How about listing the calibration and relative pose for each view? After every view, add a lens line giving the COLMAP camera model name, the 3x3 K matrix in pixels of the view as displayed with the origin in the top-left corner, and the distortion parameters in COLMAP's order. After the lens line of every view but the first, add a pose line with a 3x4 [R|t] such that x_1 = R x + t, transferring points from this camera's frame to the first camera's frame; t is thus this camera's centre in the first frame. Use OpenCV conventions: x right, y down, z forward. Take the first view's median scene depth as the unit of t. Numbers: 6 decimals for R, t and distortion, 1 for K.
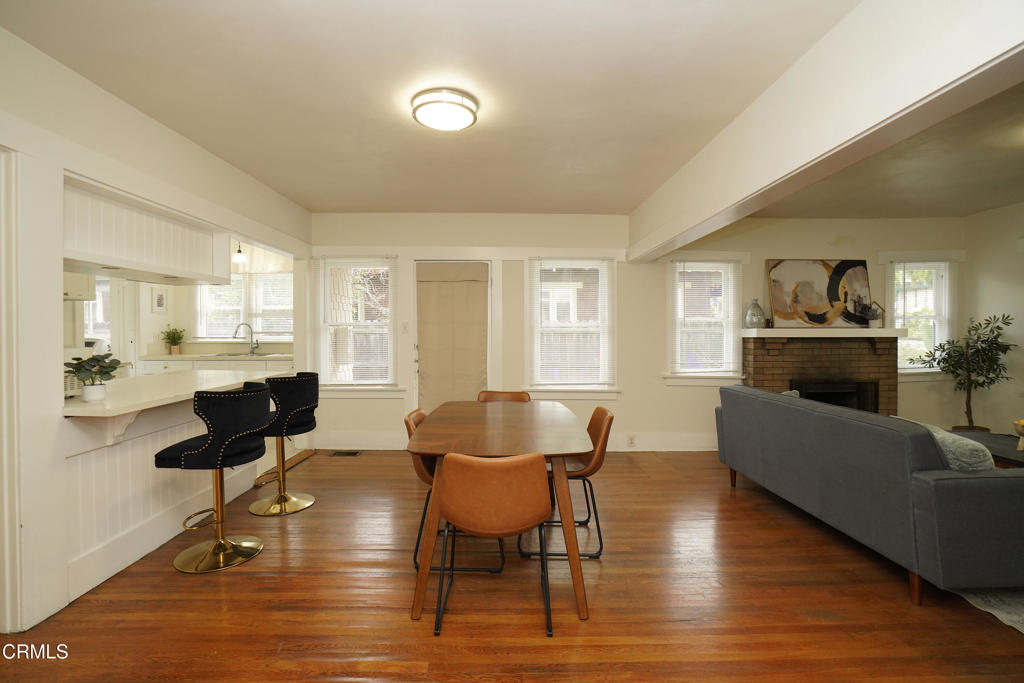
lens RADIAL K [[489.0, 0, 512.6], [0, 489.0, 330.2], [0, 0, 1]] dist [-0.056651, 0.027871]
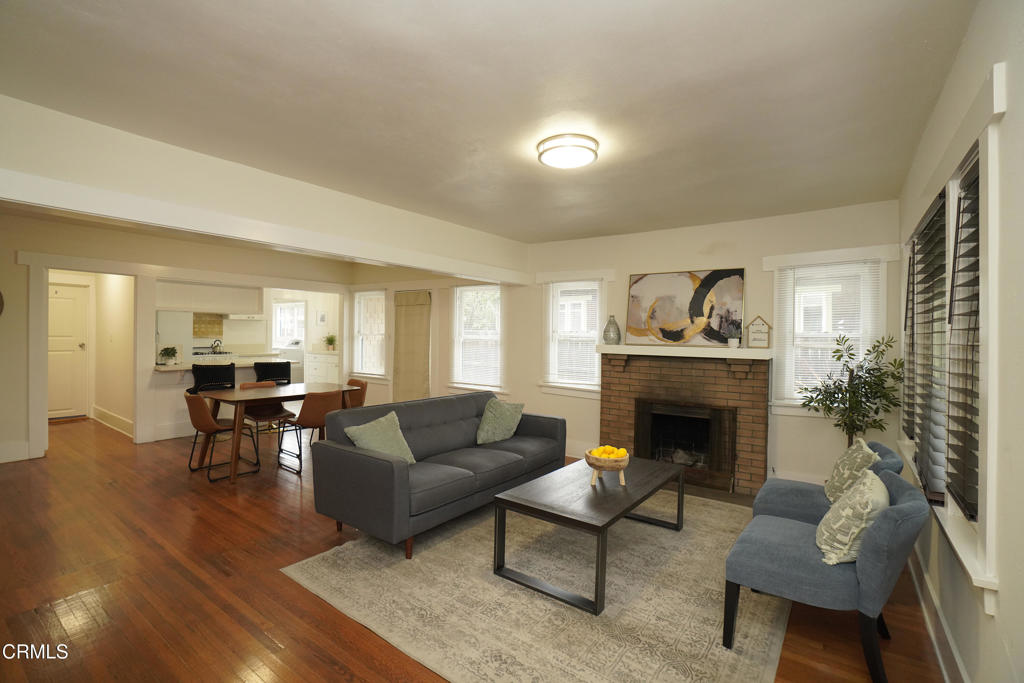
lens RADIAL K [[462.4, 0, 509.1], [0, 462.4, 337.8], [0, 0, 1]] dist [-0.067913, 0.022664]
pose [[0.802174, 0.018817, -0.596794, 0.902443], [-0.018178, 0.999810, 0.007091, -0.020363], [0.596814, 0.005161, 0.802363, 0.097374]]
